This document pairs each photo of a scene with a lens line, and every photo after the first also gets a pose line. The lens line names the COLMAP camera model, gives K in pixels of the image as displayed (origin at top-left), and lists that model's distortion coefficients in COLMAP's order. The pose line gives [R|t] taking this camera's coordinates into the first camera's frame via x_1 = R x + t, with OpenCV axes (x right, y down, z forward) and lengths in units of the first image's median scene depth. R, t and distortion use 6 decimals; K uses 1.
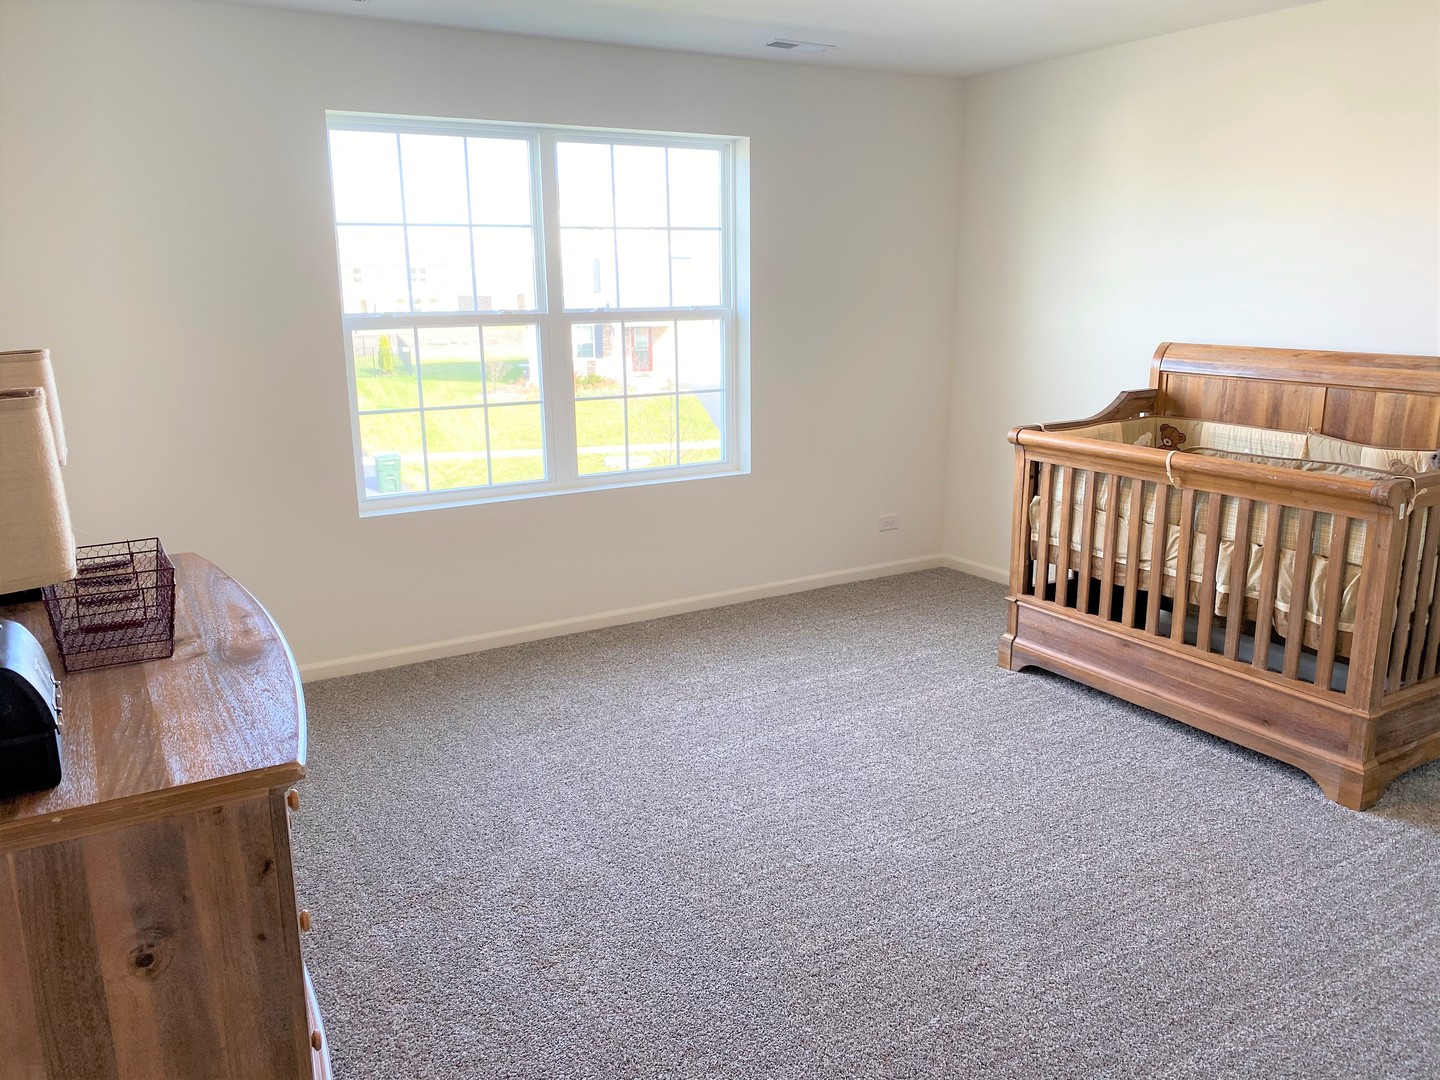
lens RADIAL K [[1111.0, 0, 729.3], [0, 1111.0, 549.1], [0, 0, 1]] dist [0.039588, -0.003054]
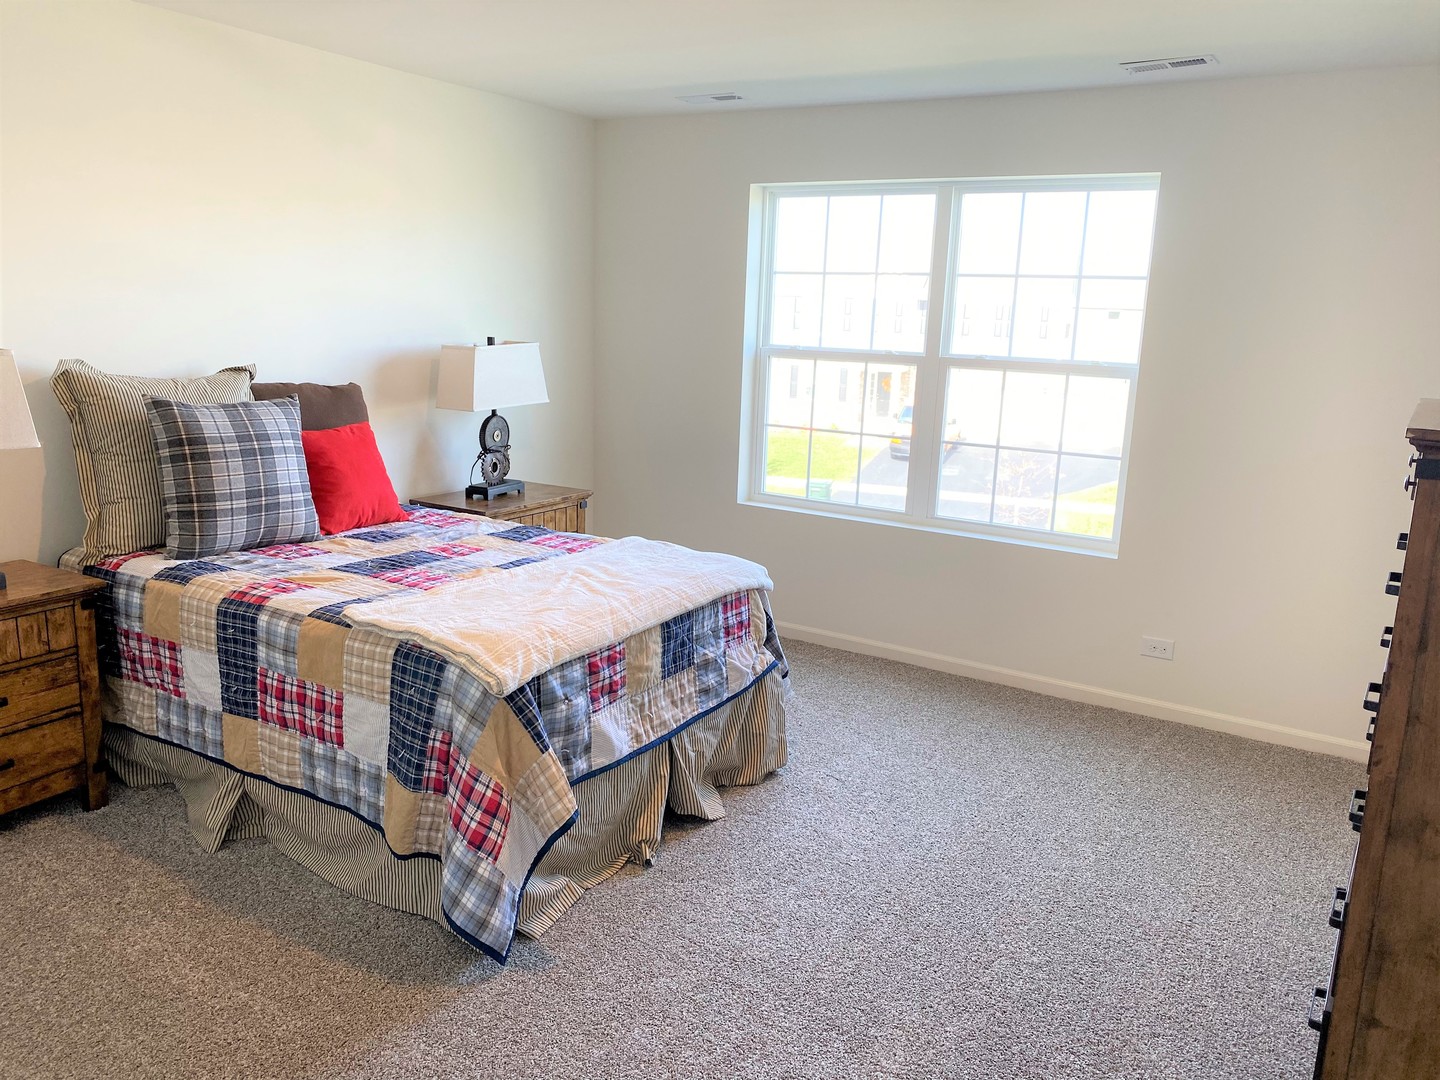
lens RADIAL K [[1111.0, 0, 727.7], [0, 1111.0, 530.9], [0, 0, 1]] dist [0.039588, -0.003054]
pose [[0.462995, 0.202823, -0.862844, 0.683228], [-0.257660, 0.962227, 0.087926, -0.097622], [0.848085, 0.181611, 0.497765, 0.352994]]
